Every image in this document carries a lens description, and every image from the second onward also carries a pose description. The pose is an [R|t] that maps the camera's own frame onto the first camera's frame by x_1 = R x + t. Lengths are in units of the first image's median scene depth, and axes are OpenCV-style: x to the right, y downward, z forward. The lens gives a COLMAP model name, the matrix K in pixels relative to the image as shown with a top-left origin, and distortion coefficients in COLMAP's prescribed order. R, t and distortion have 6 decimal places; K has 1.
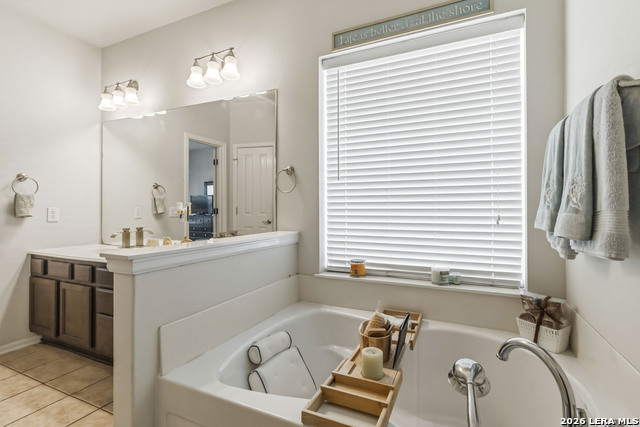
lens RADIAL K [[296.7, 0, 313.8], [0, 296.7, 211.8], [0, 0, 1]] dist [-0.000123, 0.003964]
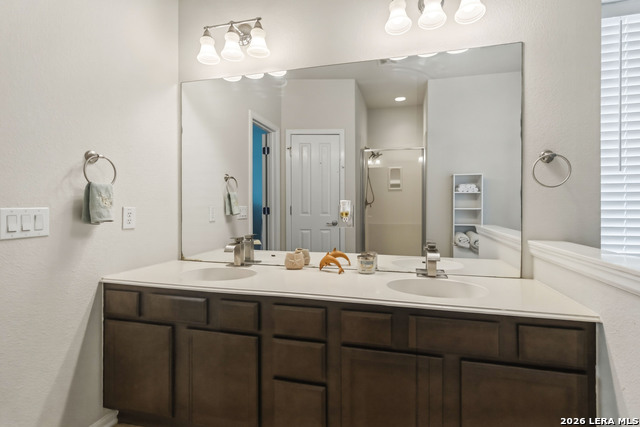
lens RADIAL K [[296.7, 0, 323.7], [0, 296.7, 213.2], [0, 0, 1]] dist [-0.000123, 0.003964]
pose [[0.984202, -0.001991, 0.177036, -0.557269], [0.000293, 0.999954, 0.009620, -0.006527], [-0.177047, -0.009417, 0.984157, 0.287963]]
